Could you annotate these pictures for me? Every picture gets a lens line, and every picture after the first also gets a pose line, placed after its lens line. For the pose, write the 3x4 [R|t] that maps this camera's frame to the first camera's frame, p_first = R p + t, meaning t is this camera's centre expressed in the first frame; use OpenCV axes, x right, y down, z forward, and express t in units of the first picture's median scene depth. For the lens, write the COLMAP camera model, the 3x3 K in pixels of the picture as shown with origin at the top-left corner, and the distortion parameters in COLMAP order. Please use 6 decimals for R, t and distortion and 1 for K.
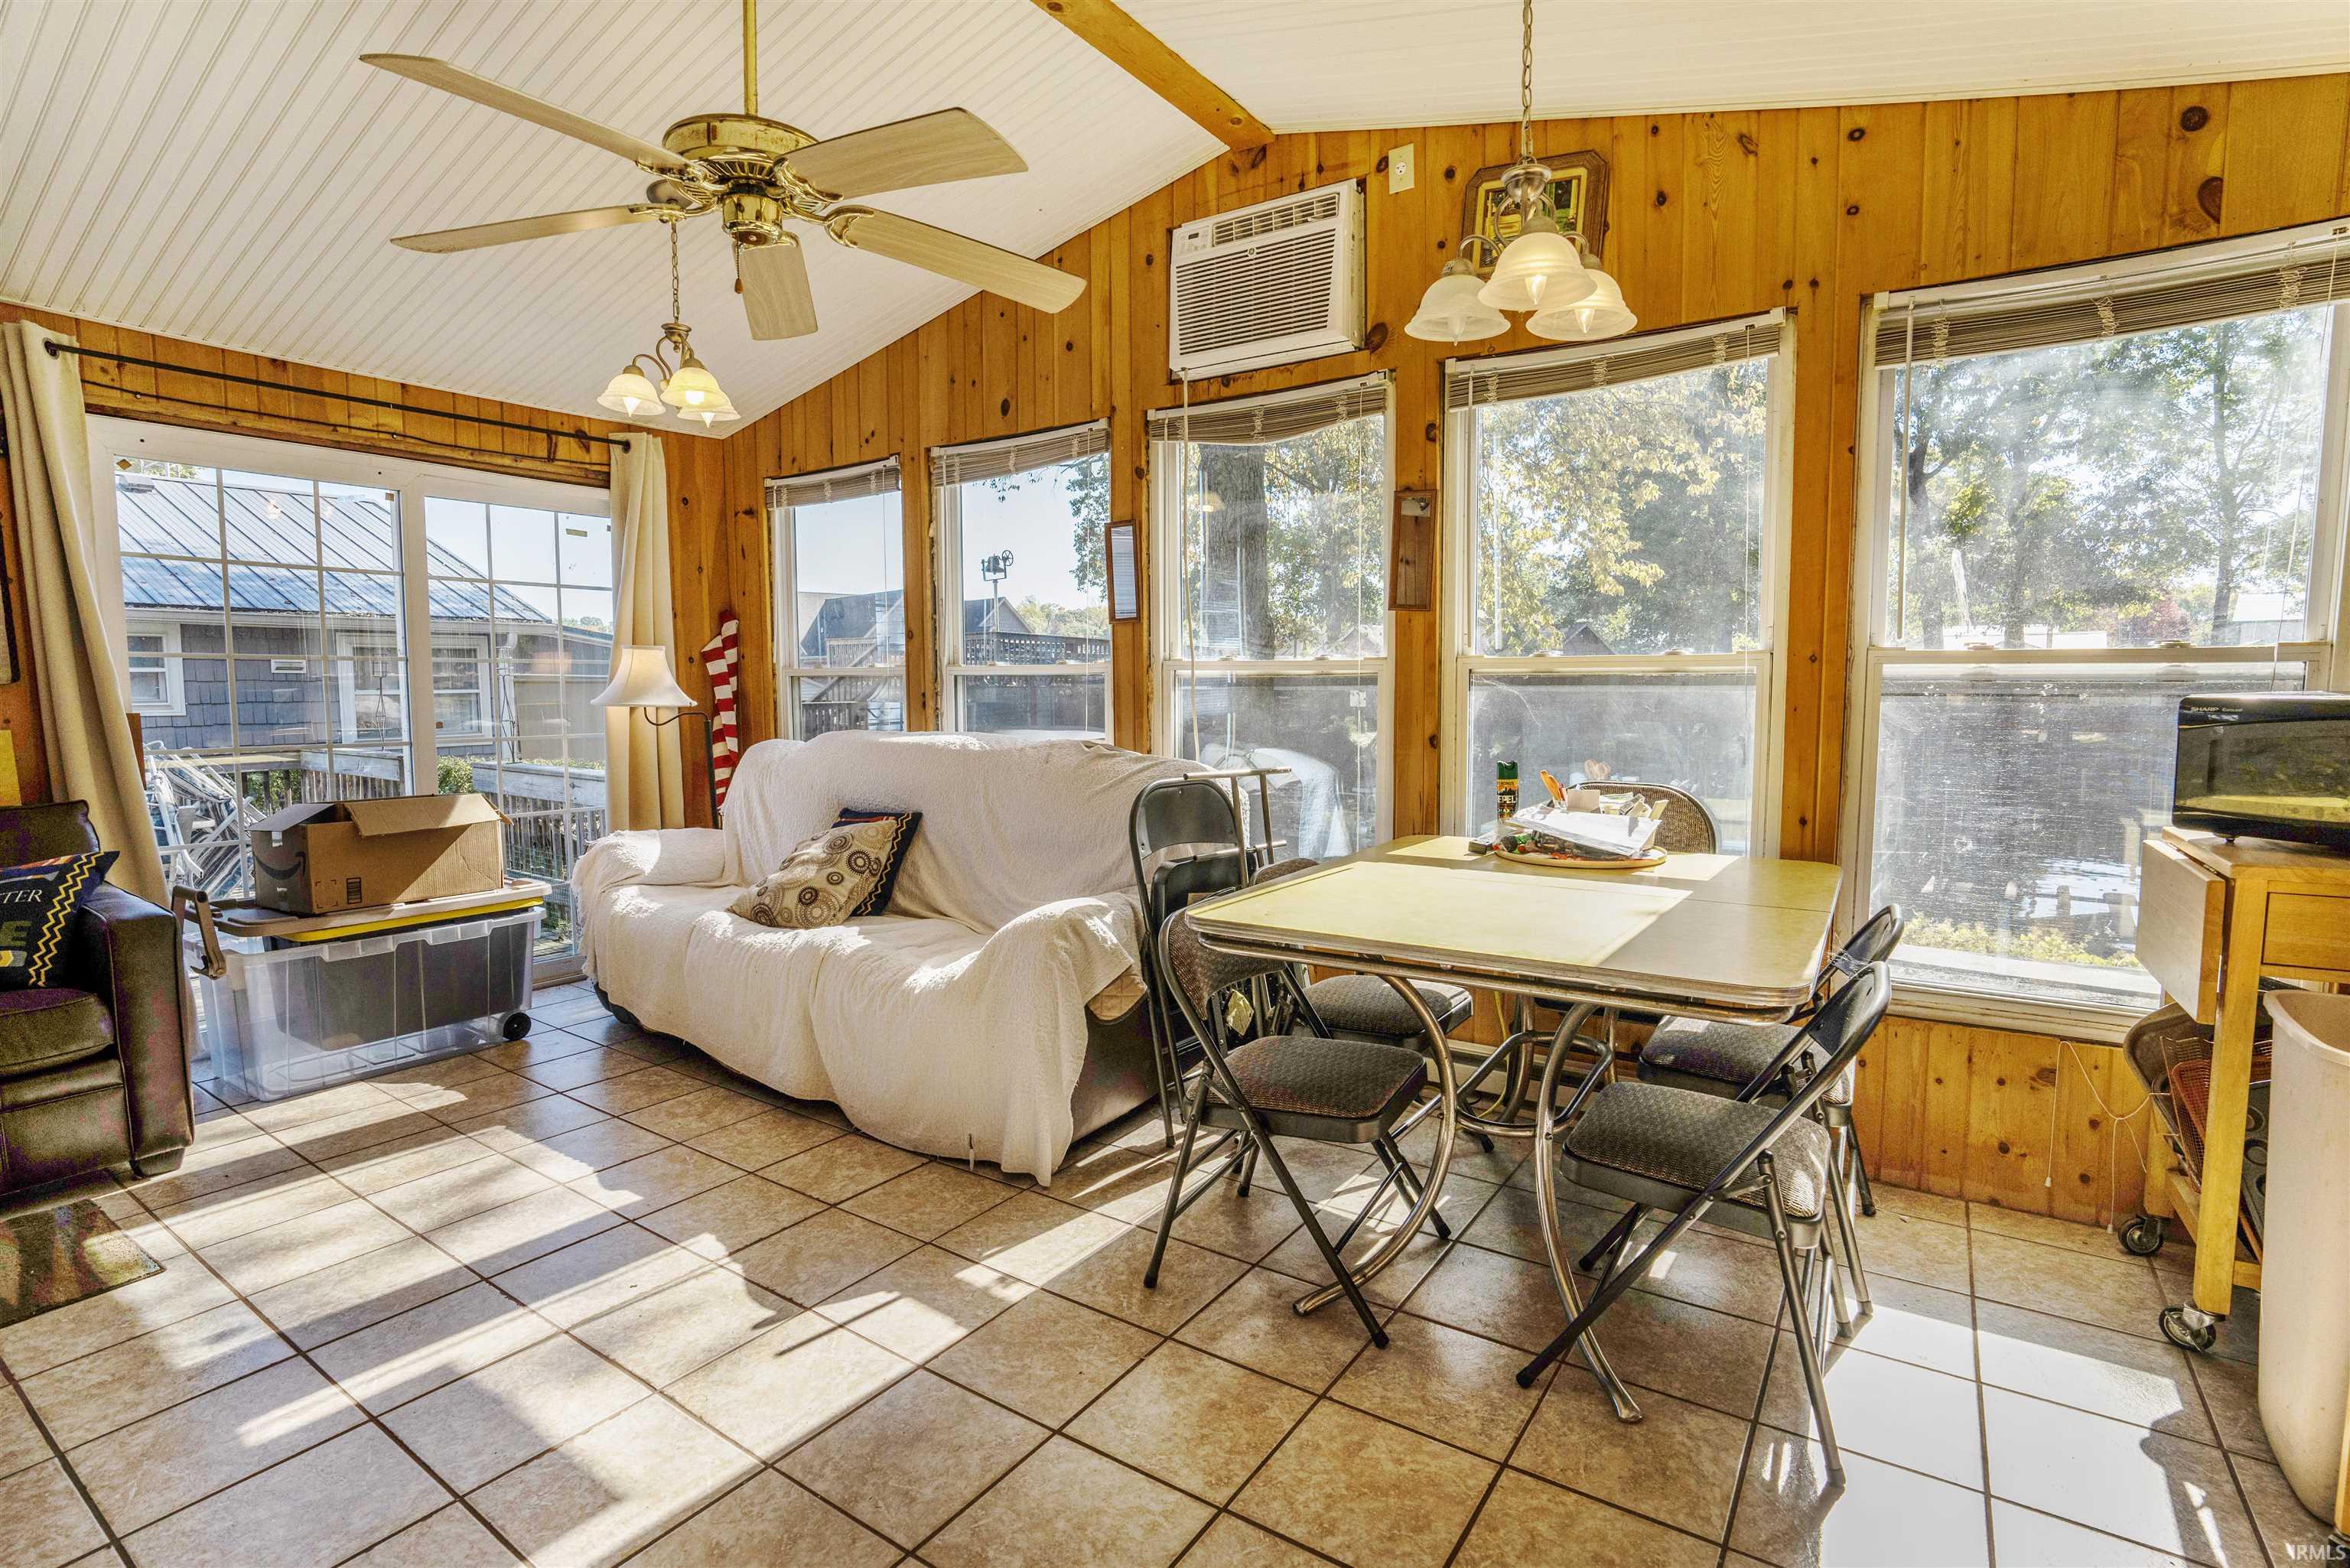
lens RADIAL K [[1123.9, 0, 1175.0], [0, 1123.9, 784.0], [0, 0, 1]] dist [-0.074630, 0.032756]
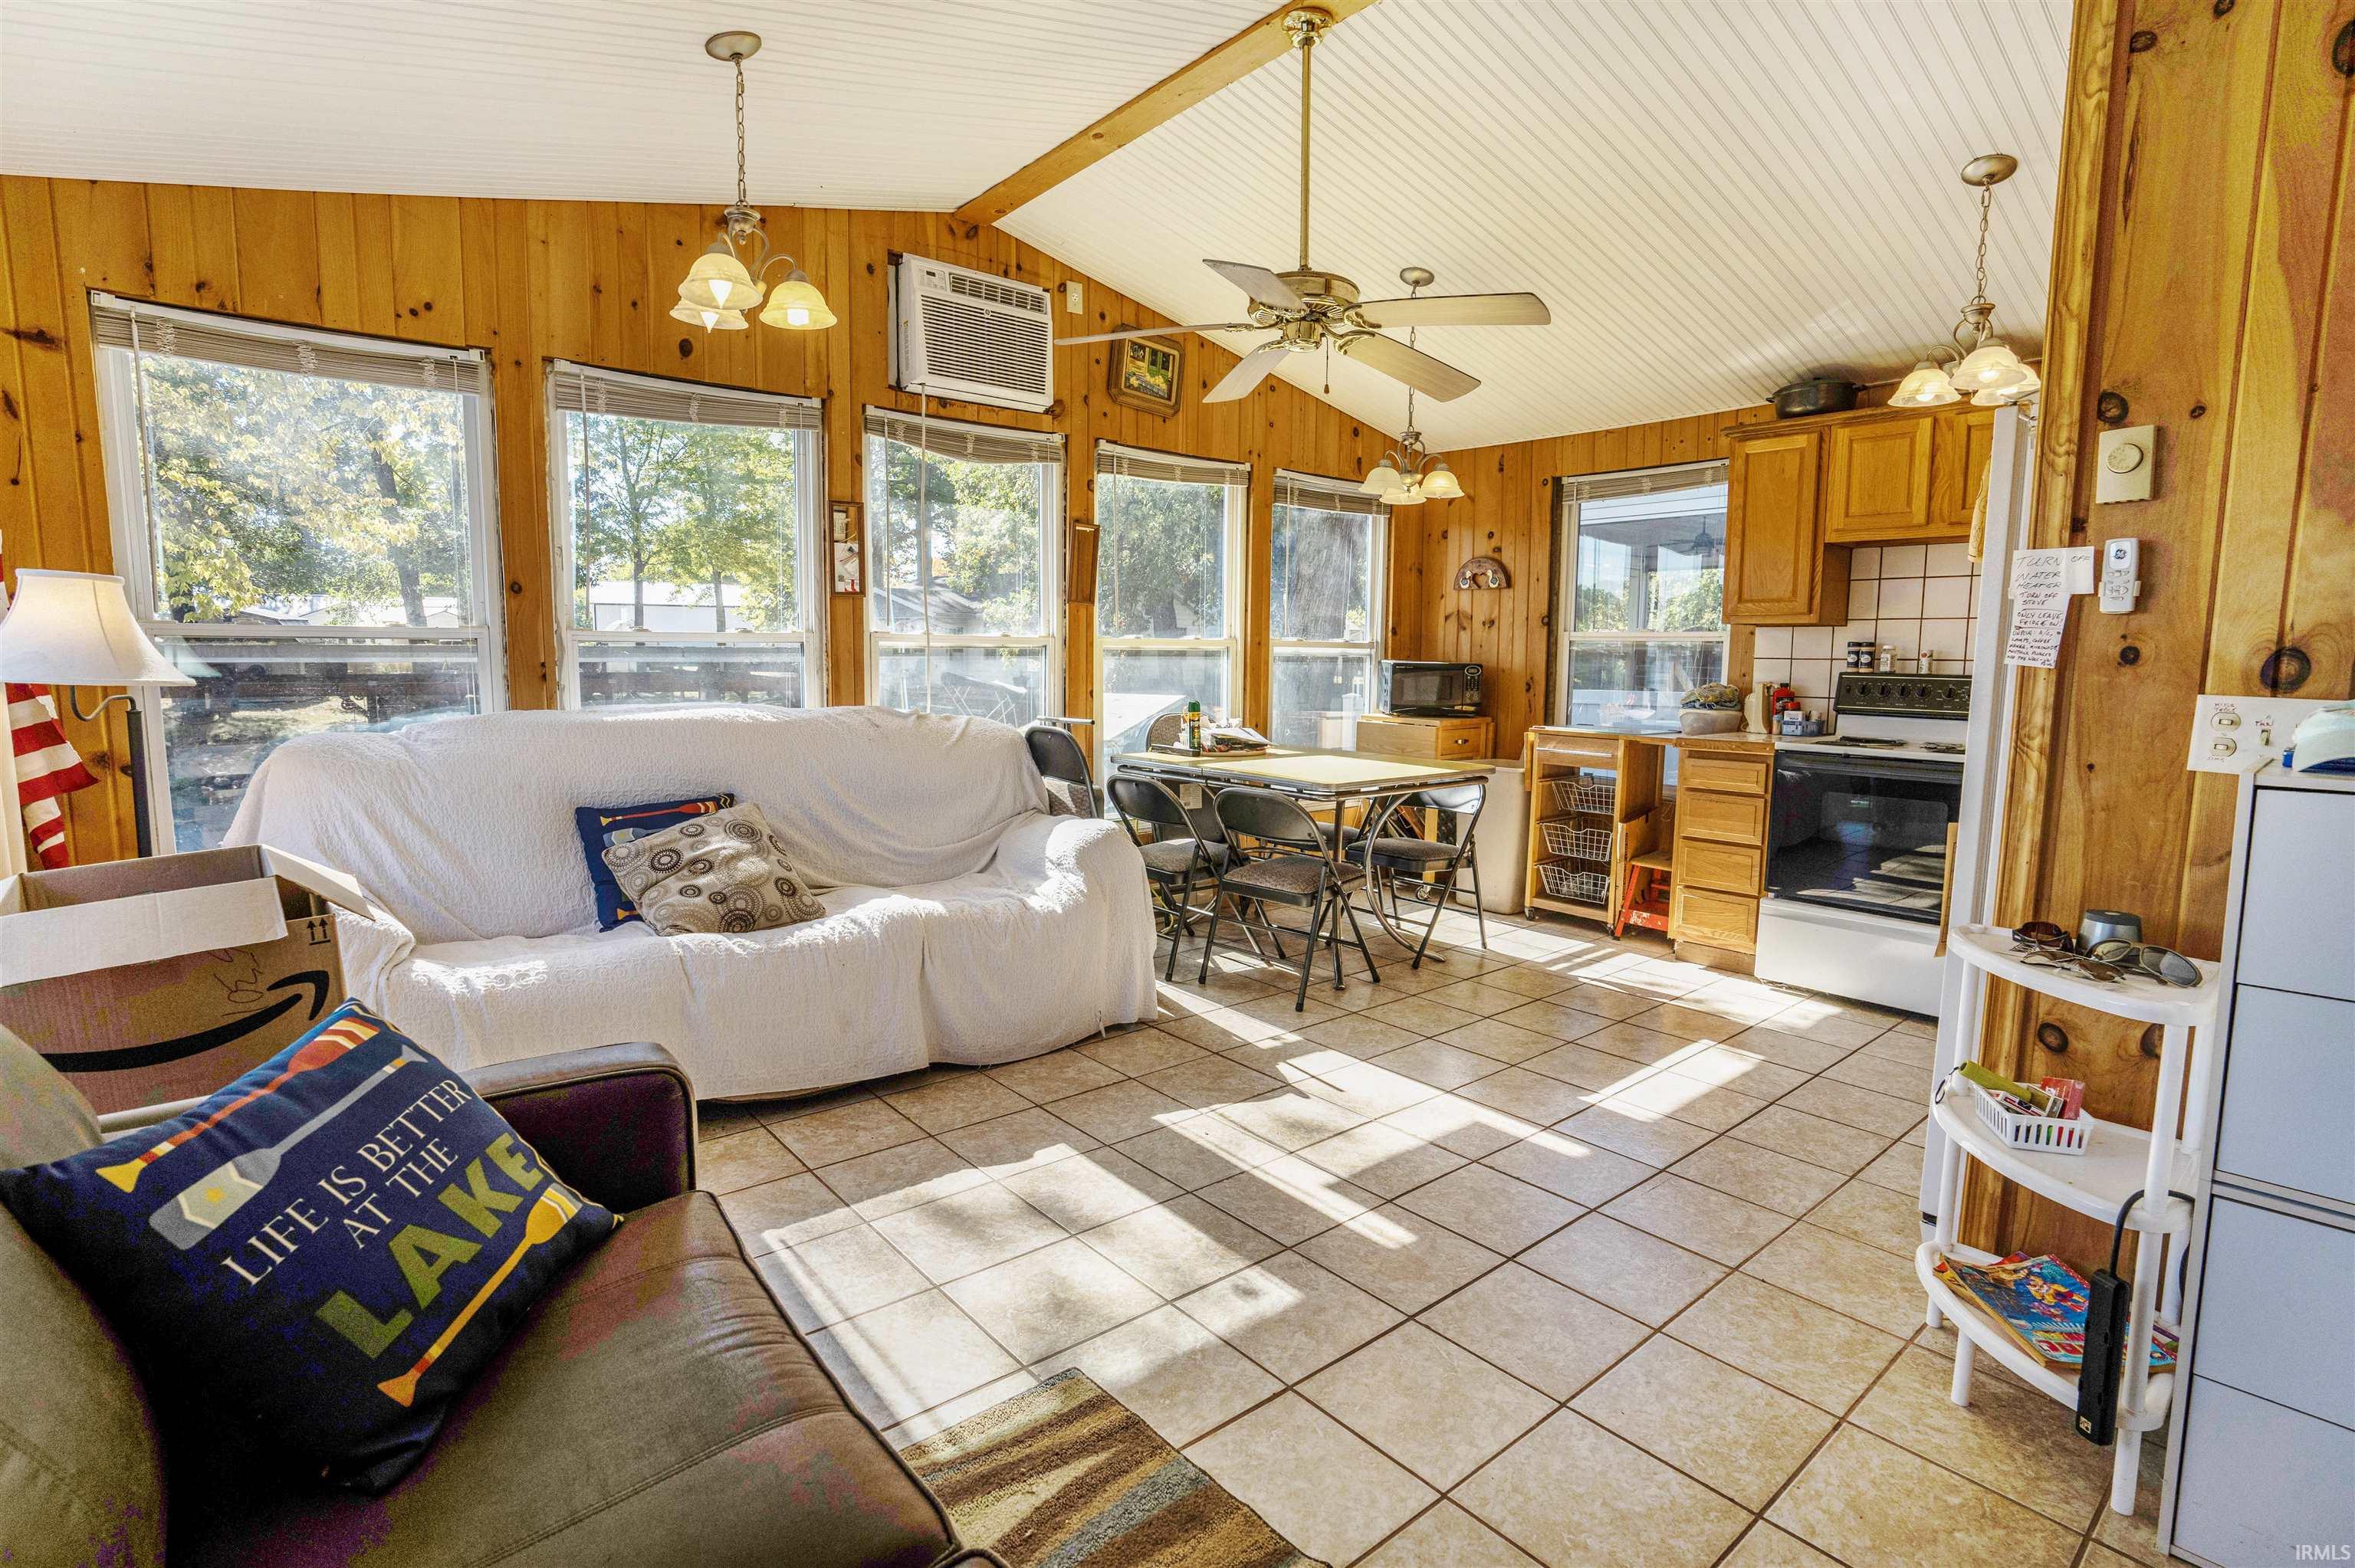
lens RADIAL K [[1126.1, 0, 1177.5], [0, 1126.1, 784.0], [0, 0, 1]] dist [-0.074630, 0.032756]
pose [[0.280823, -0.101996, 0.954325, -1.363475], [0.076275, 0.993564, 0.083745, -0.041312], [-0.956724, 0.049273, 0.286795, 0.543603]]
